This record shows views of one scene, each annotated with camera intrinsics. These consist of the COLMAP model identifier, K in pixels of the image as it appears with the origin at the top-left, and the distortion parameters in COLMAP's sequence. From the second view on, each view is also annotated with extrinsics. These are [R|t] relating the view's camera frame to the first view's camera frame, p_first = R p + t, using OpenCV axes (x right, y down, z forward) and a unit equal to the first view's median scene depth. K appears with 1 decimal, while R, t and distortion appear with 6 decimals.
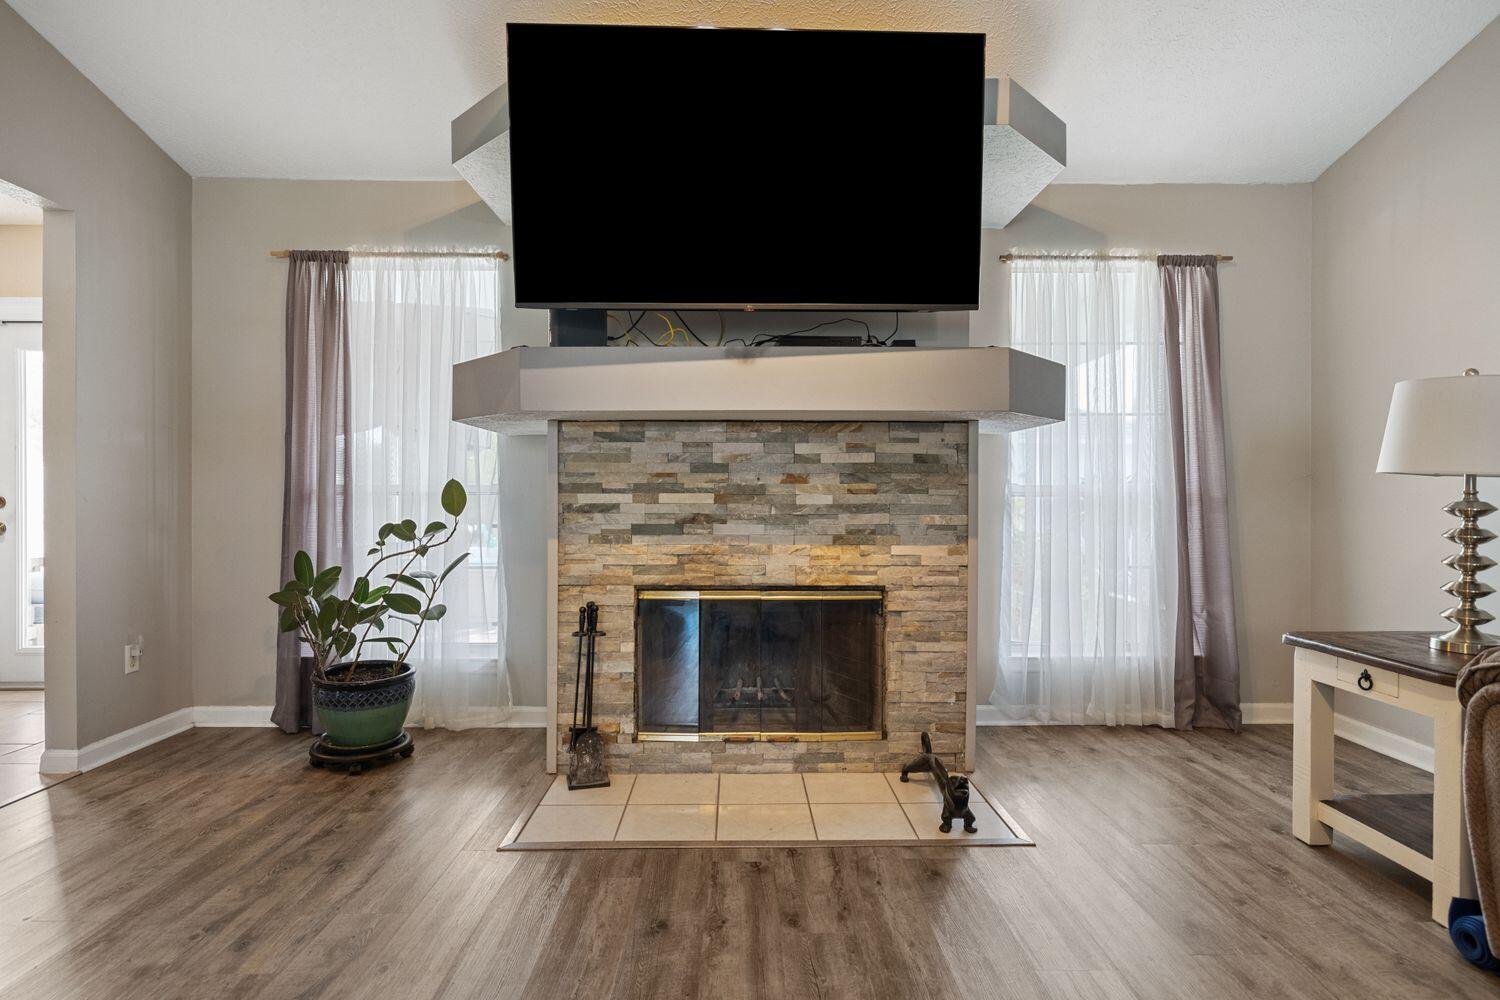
lens RADIAL K [[781.3, 0, 747.7], [0, 781.3, 499.5], [0, 0, 1]] dist [-0.005292, 0.000411]
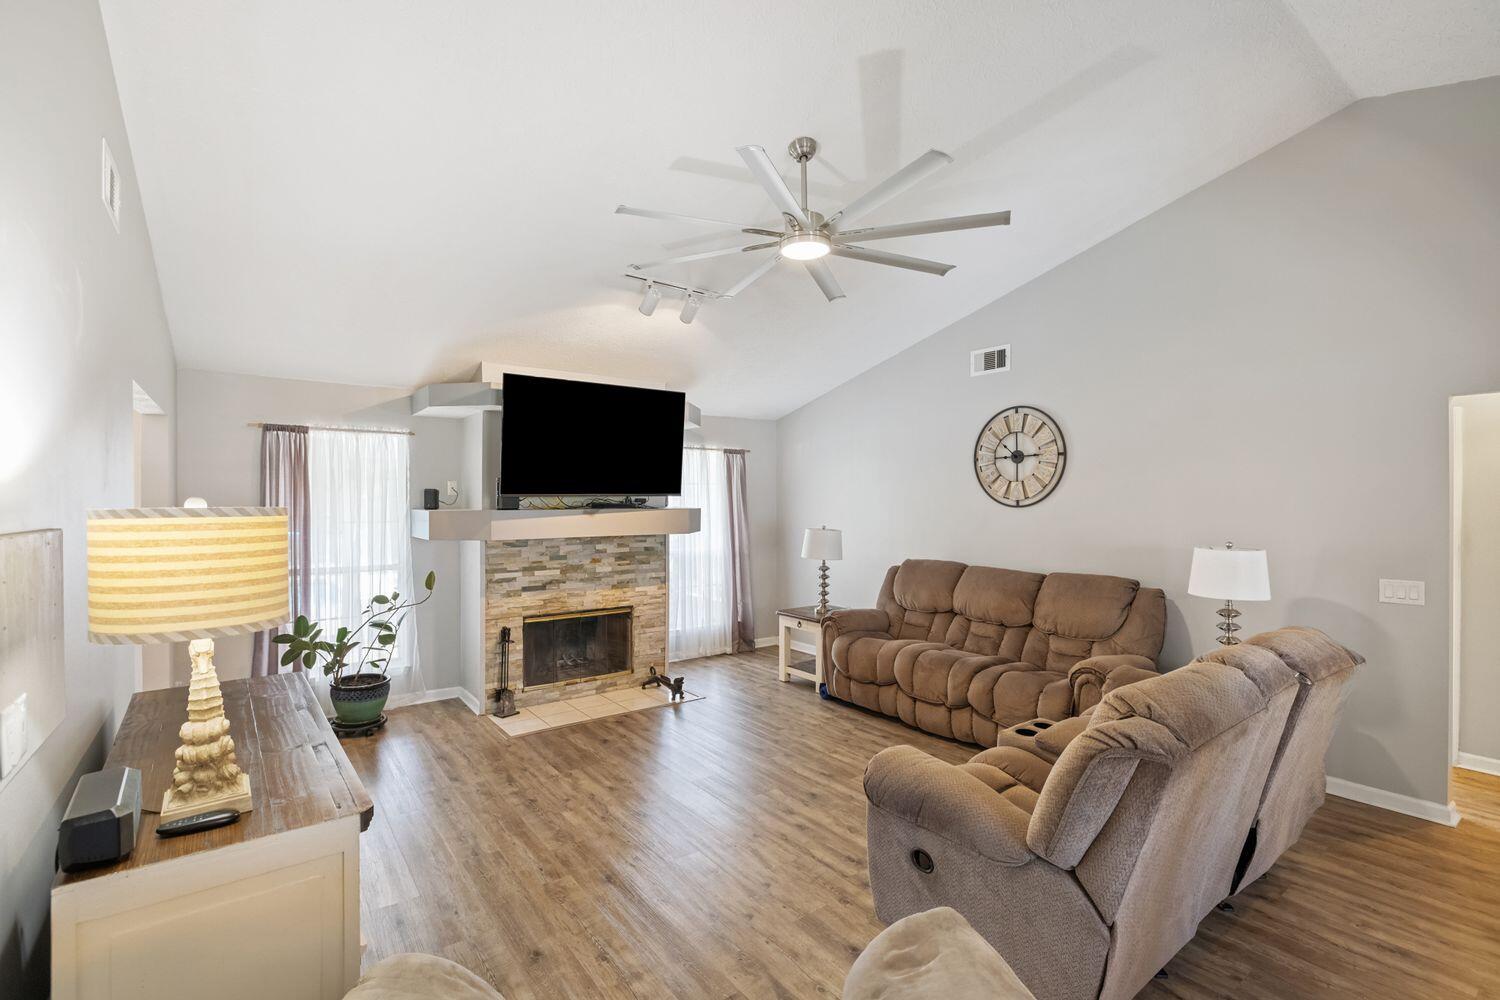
lens RADIAL K [[704.6, 0, 750.0], [0, 704.6, 497.7], [0, 0, 1]] dist [0.002395, 0.000058]
pose [[0.804879, -0.001254, 0.593438, -0.767513], [0.000961, 0.999999, 0.000809, -0.204680], [-0.593439, -0.000081, 0.804879, -0.853440]]
